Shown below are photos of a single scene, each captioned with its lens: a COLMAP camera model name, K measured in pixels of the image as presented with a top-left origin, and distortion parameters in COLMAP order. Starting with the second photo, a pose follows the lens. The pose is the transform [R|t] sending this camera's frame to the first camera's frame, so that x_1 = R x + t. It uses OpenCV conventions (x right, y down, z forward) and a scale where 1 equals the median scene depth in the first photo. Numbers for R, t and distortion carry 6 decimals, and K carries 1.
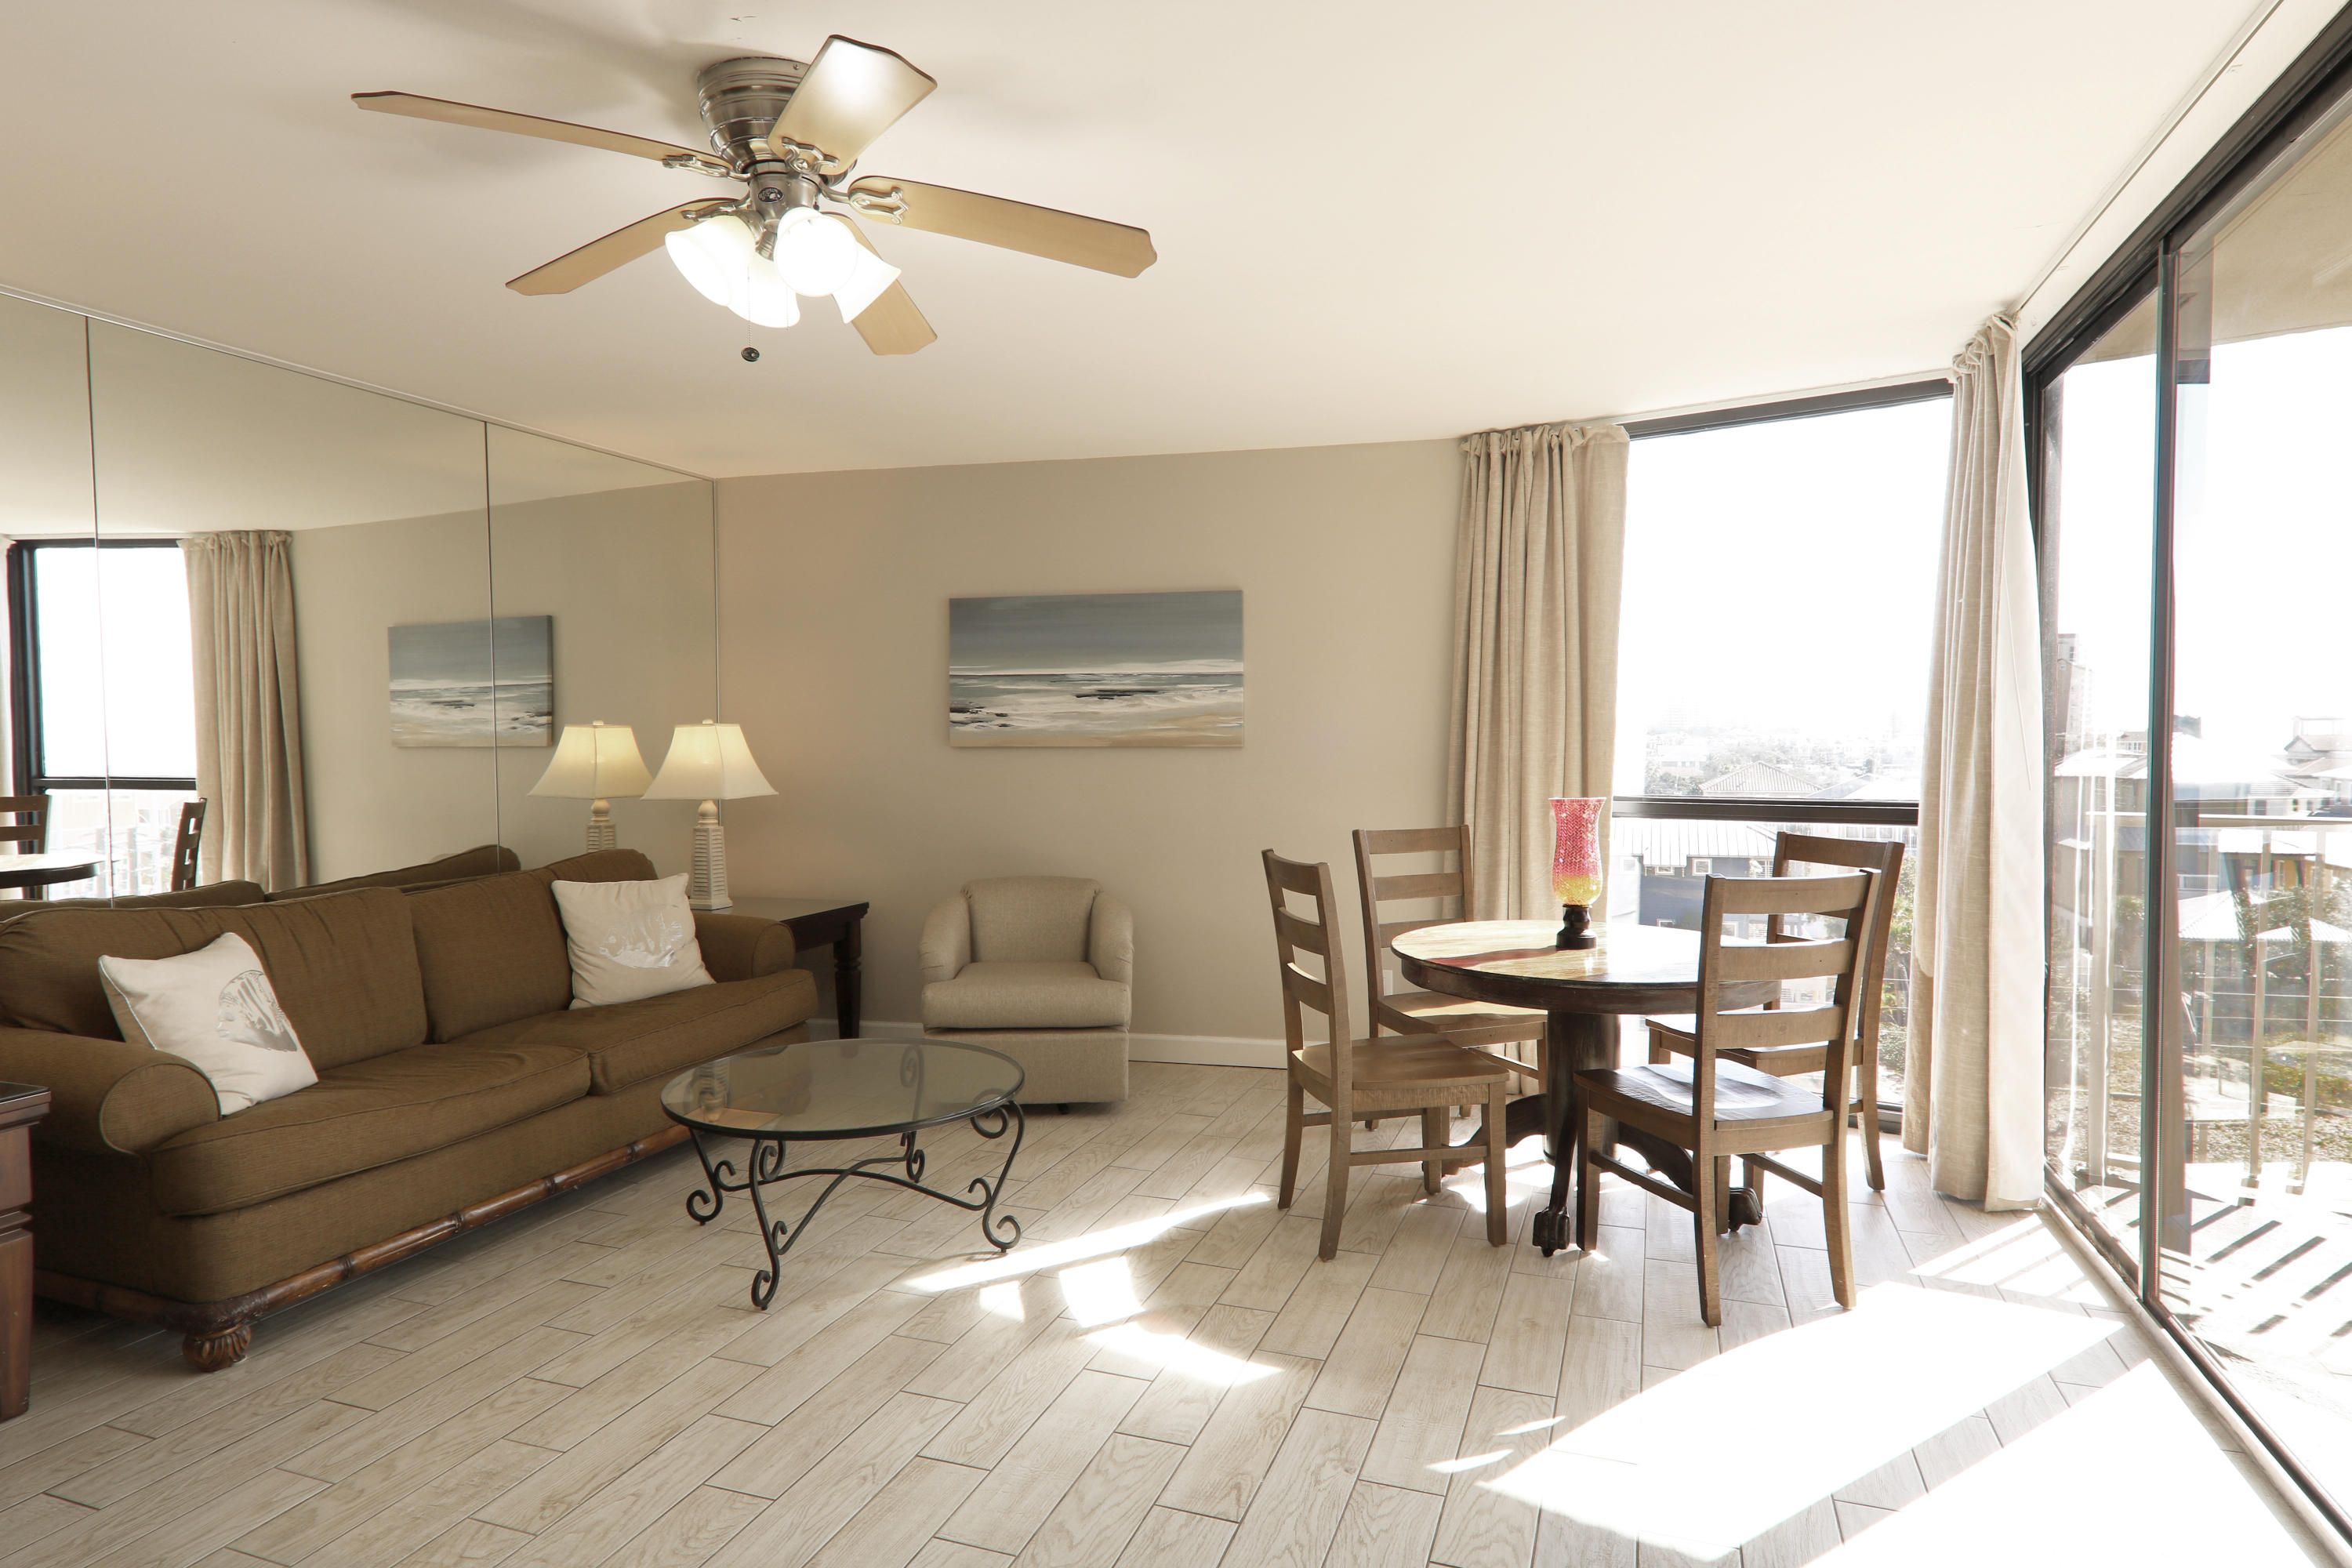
lens RADIAL K [[1299.5, 0, 1176.4], [0, 1299.5, 794.0], [0, 0, 1]] dist [0.007495, -0.002551]
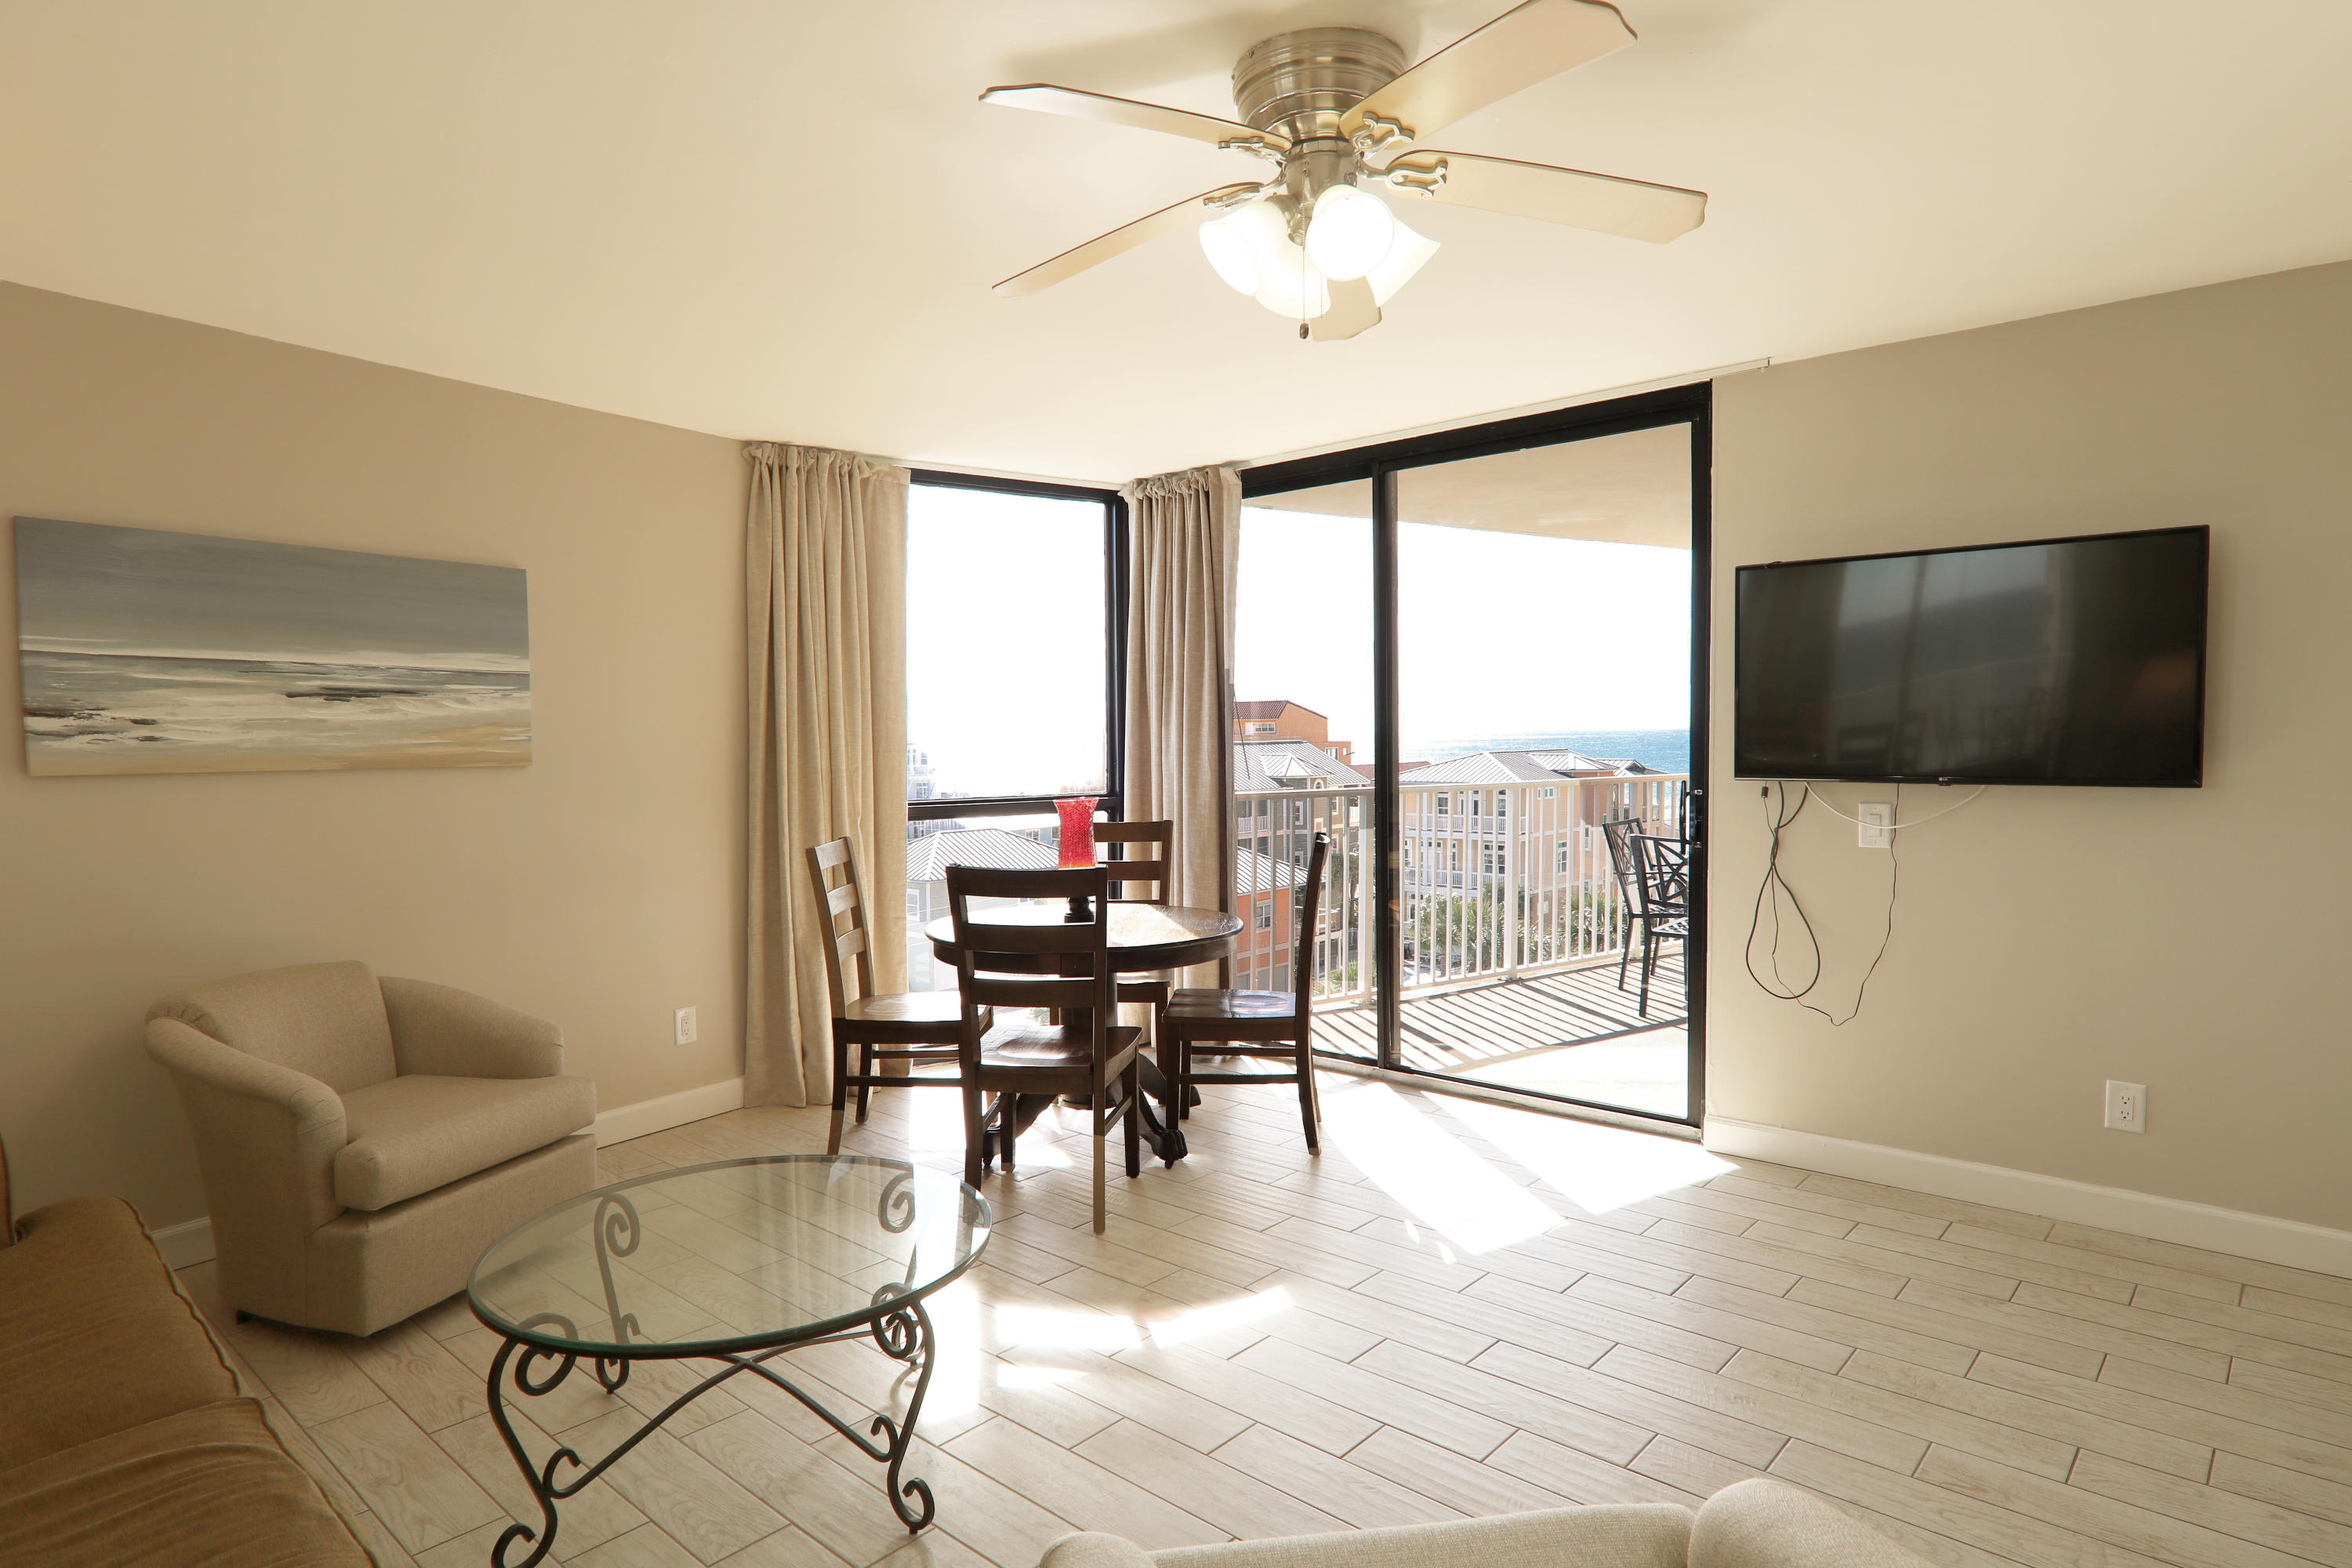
lens RADIAL K [[1299.5, 0, 1167.1], [0, 1299.5, 797.3], [0, 0, 1]] dist [0.007495, -0.002551]
pose [[0.374627, -0.043105, 0.926173, -0.543876], [0.049650, 0.998418, 0.026385, -0.018349], [-0.925845, 0.036100, 0.376174, 0.336862]]
